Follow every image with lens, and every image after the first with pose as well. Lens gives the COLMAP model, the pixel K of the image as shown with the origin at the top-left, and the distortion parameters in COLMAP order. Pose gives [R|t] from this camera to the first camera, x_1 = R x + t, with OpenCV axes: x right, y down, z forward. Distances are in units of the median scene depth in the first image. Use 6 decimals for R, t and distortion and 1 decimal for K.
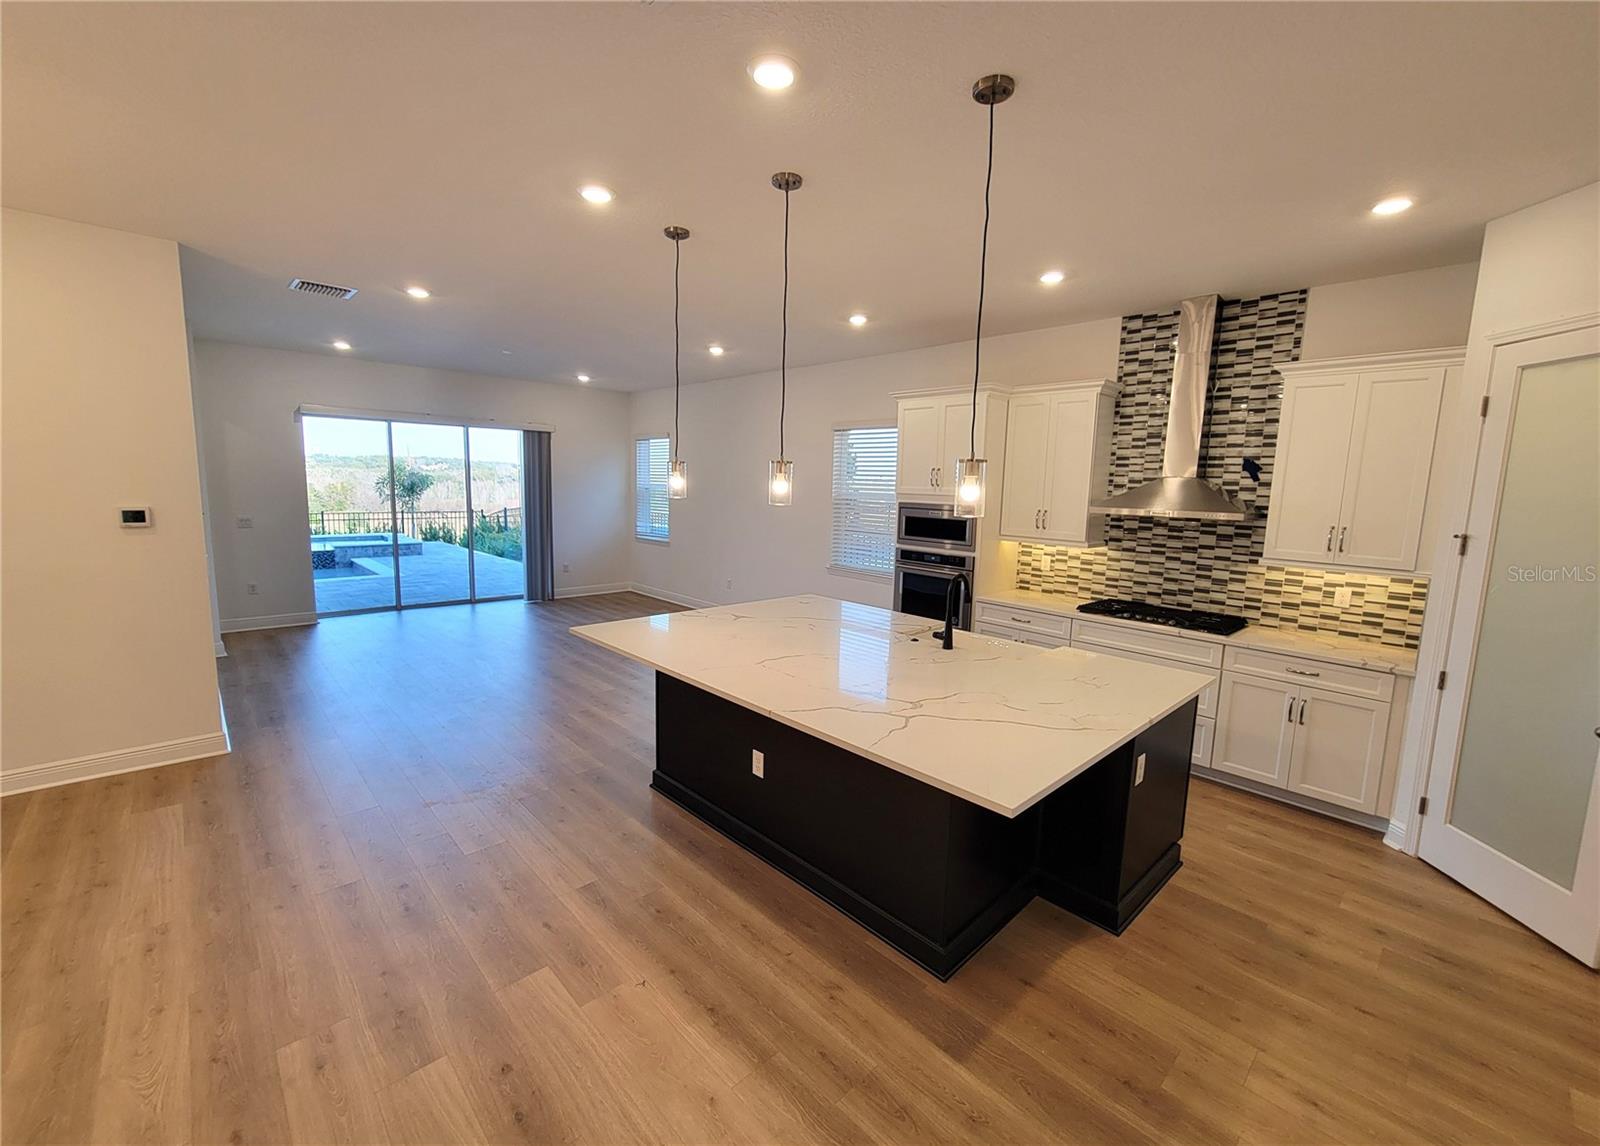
lens RADIAL K [[653.6, 0, 804.7], [0, 653.6, 560.4], [0, 0, 1]] dist [0.000830, 0.000125]
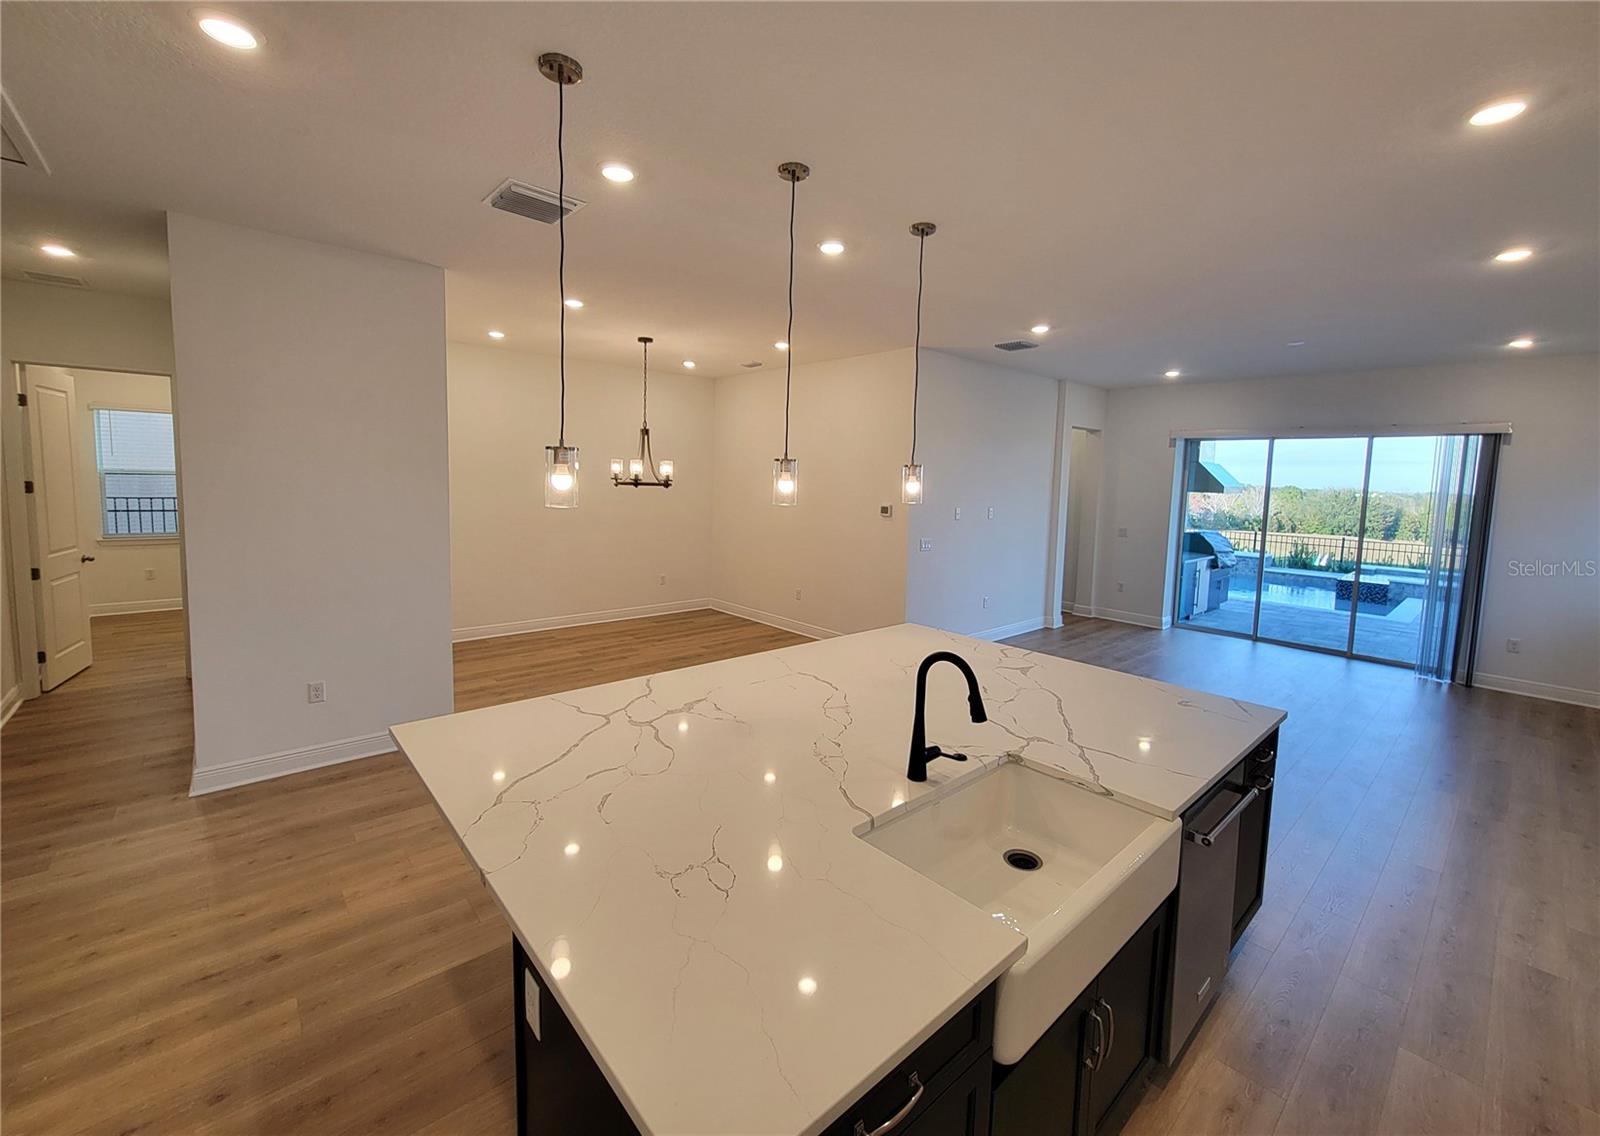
lens RADIAL K [[658.3, 0, 805.0], [0, 658.3, 528.3], [0, 0, 1]] dist [0.002122, 0.000318]
pose [[-0.031725, 0.053365, -0.998071, 0.765818], [-0.150413, 0.986947, 0.057552, -0.092555], [0.988114, 0.151949, -0.023284, 0.880808]]
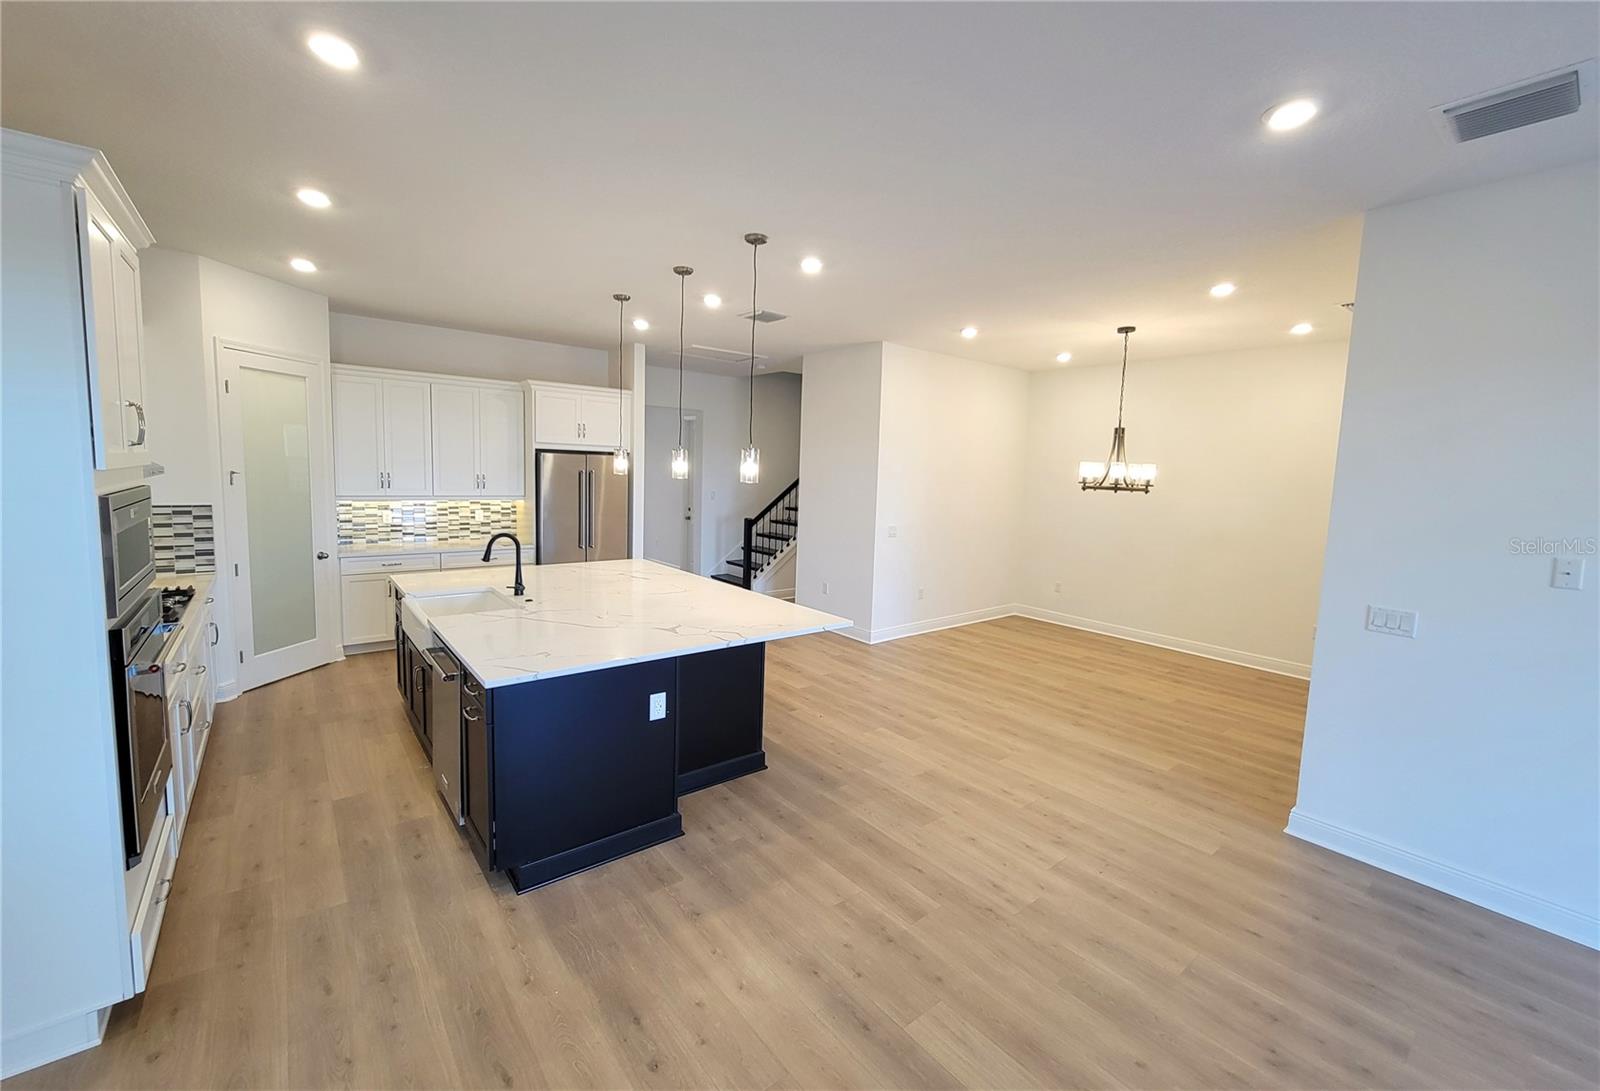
lens RADIAL K [[646.0, 0, 800.8], [0, 646.0, 531.5], [0, 0, 1]] dist [-0.000075, 0.000055]
pose [[-0.993695, -0.067731, 0.089344, -0.381549], [-0.046733, 0.974591, 0.219062, -0.253268], [-0.101911, 0.213506, -0.971612, 2.046848]]
